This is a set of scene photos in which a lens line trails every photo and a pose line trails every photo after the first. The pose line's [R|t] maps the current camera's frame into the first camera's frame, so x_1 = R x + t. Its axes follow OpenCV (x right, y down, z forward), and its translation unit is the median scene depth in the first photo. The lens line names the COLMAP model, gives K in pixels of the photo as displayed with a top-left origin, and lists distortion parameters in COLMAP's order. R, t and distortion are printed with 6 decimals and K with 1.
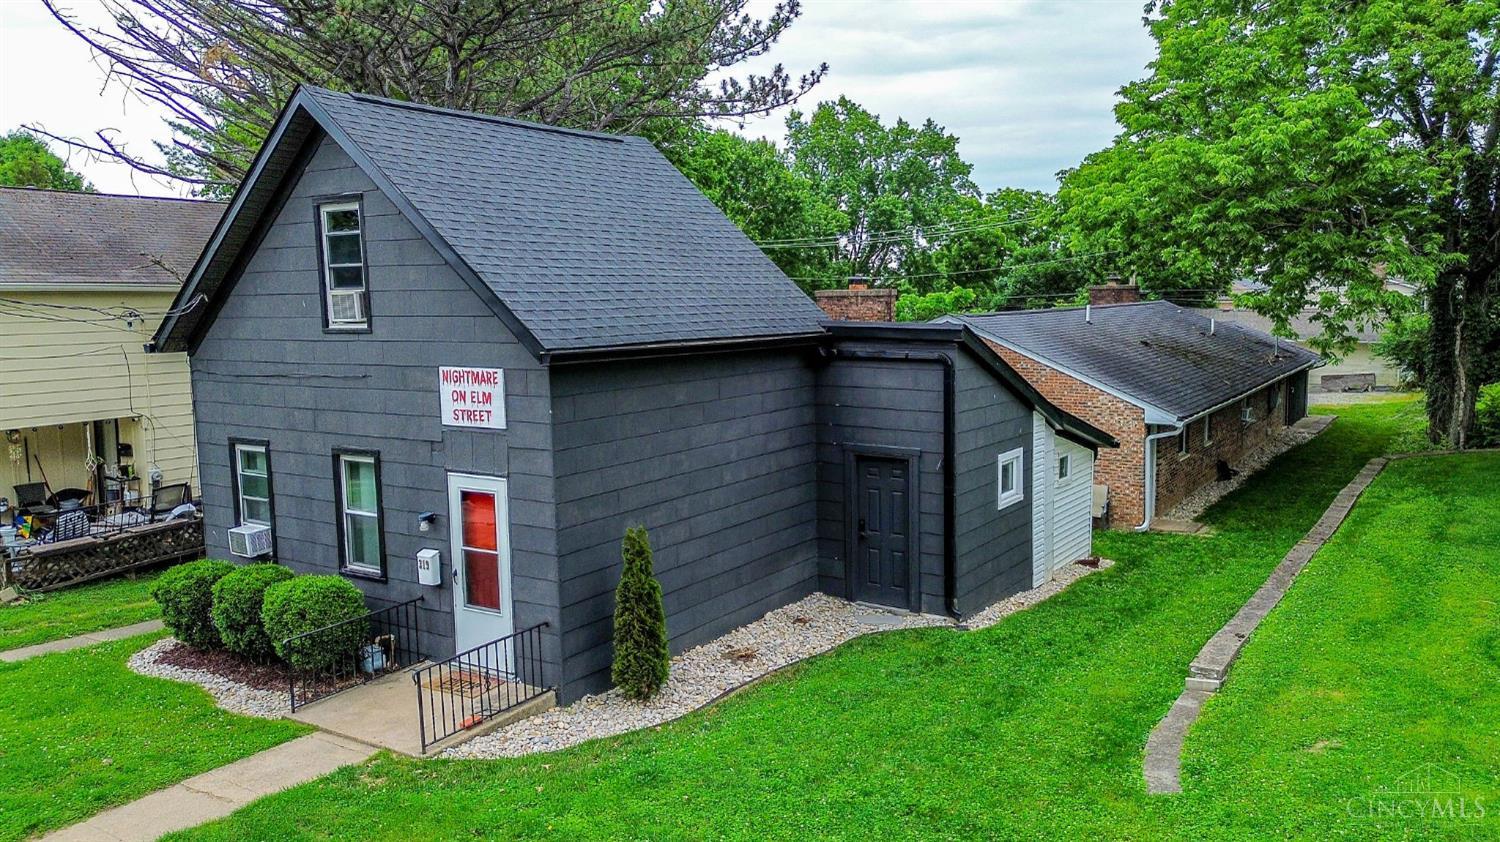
lens RADIAL K [[1091.2, 0, 767.2], [0, 1091.2, 418.0], [0, 0, 1]] dist [0.025311, -0.004296]
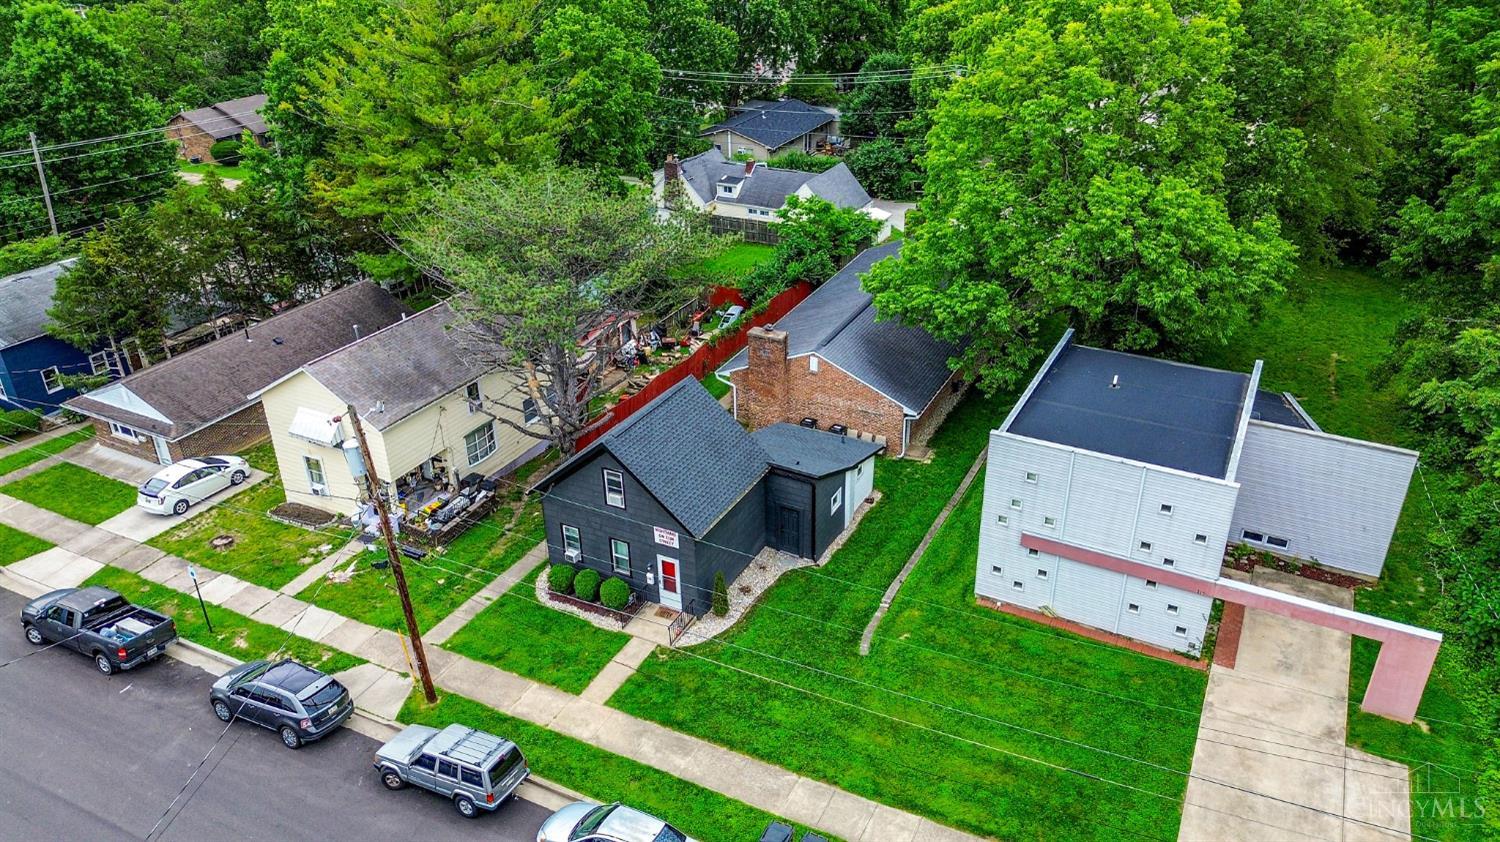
lens RADIAL K [[1062.6, 0, 750.0], [0, 1062.6, 421.0], [0, 0, 1]] dist [0.064284, -0.001026]
pose [[0.994229, -0.048111, 0.095890, -0.295454], [0.008621, 0.926745, 0.375591, -1.436123], [-0.106935, -0.372597, 0.921812, -1.692007]]
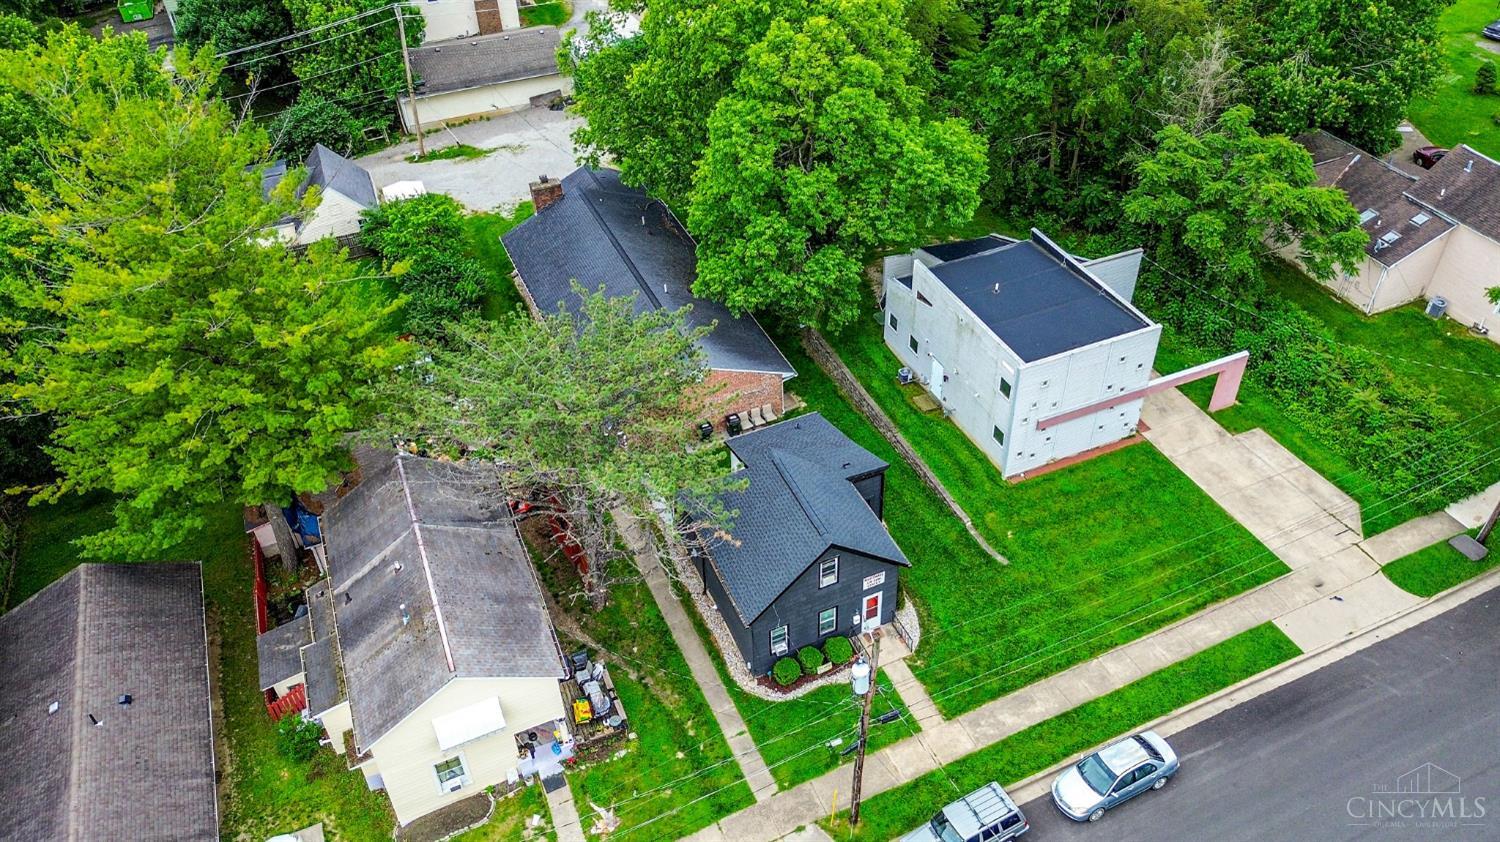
lens RADIAL K [[1091.2, 0, 767.2], [0, 1091.2, 418.0], [0, 0, 1]] dist [0.025311, -0.004296]
pose [[0.536884, -0.540136, 0.648081, -2.433145], [0.101911, 0.804078, 0.585724, -2.526894], [-0.837478, -0.248419, 0.486742, -0.334654]]
